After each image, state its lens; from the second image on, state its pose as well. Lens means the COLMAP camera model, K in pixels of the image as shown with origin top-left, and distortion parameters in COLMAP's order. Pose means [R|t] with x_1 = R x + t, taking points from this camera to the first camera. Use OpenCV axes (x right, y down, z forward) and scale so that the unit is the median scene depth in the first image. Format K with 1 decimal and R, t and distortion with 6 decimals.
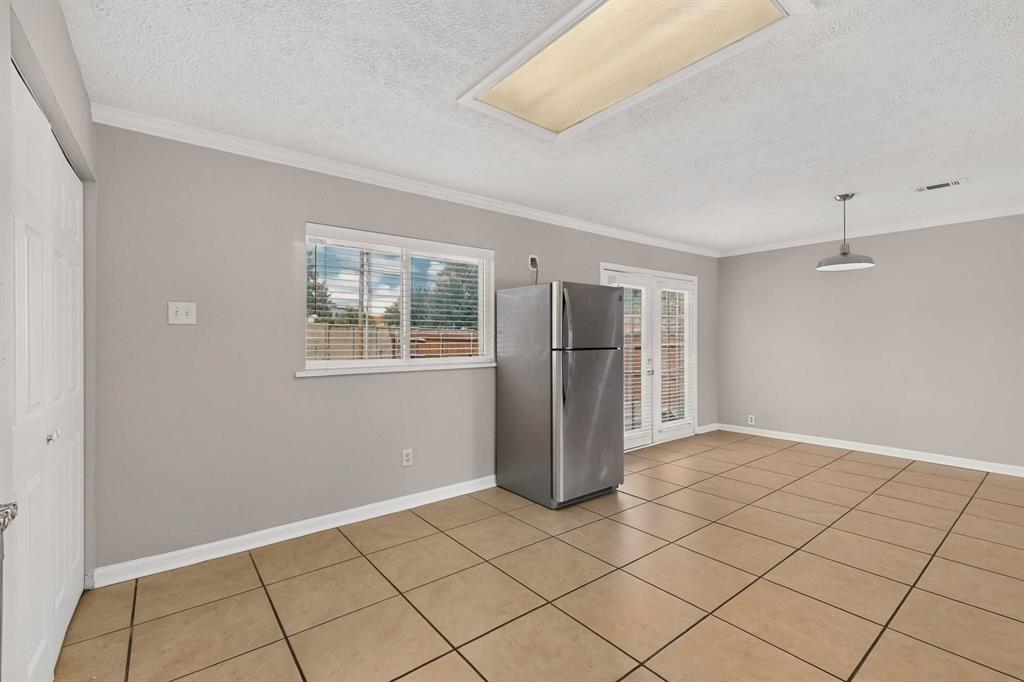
lens RADIAL K [[451.1, 0, 512.0], [0, 451.1, 336.7], [0, 0, 1]] dist [0.002441, 0.000070]
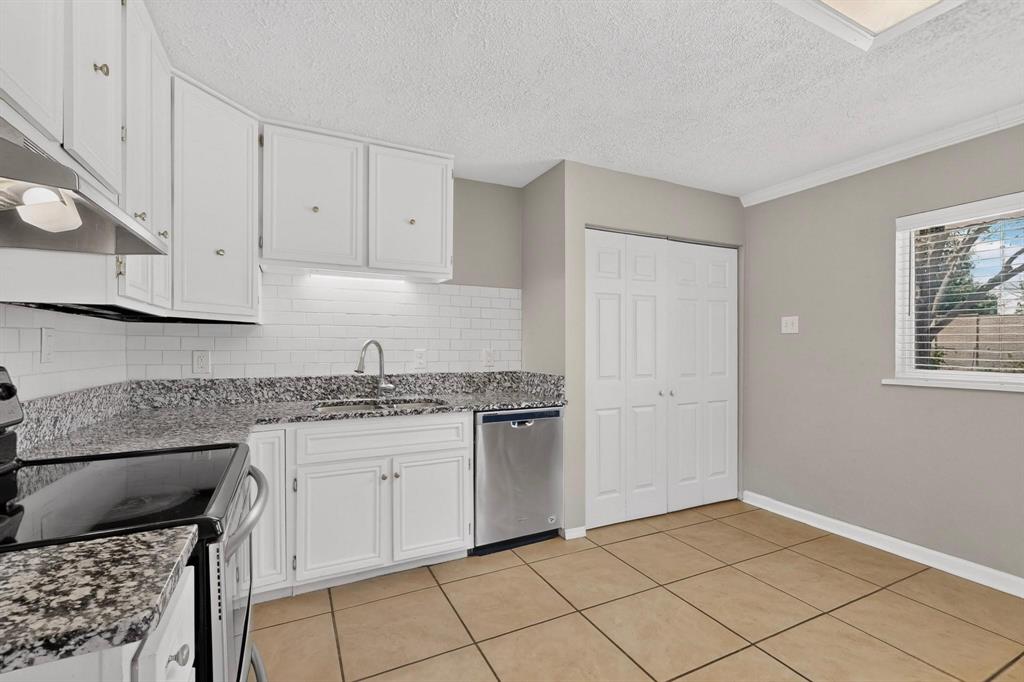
lens RADIAL K [[451.1, 0, 515.1], [0, 451.1, 345.4], [0, 0, 1]] dist [0.002441, 0.000070]
pose [[-0.206355, -0.001064, -0.978477, 0.679791], [0.003549, 0.999992, -0.001836, 0.006825], [0.978471, -0.003851, -0.206349, 0.468594]]
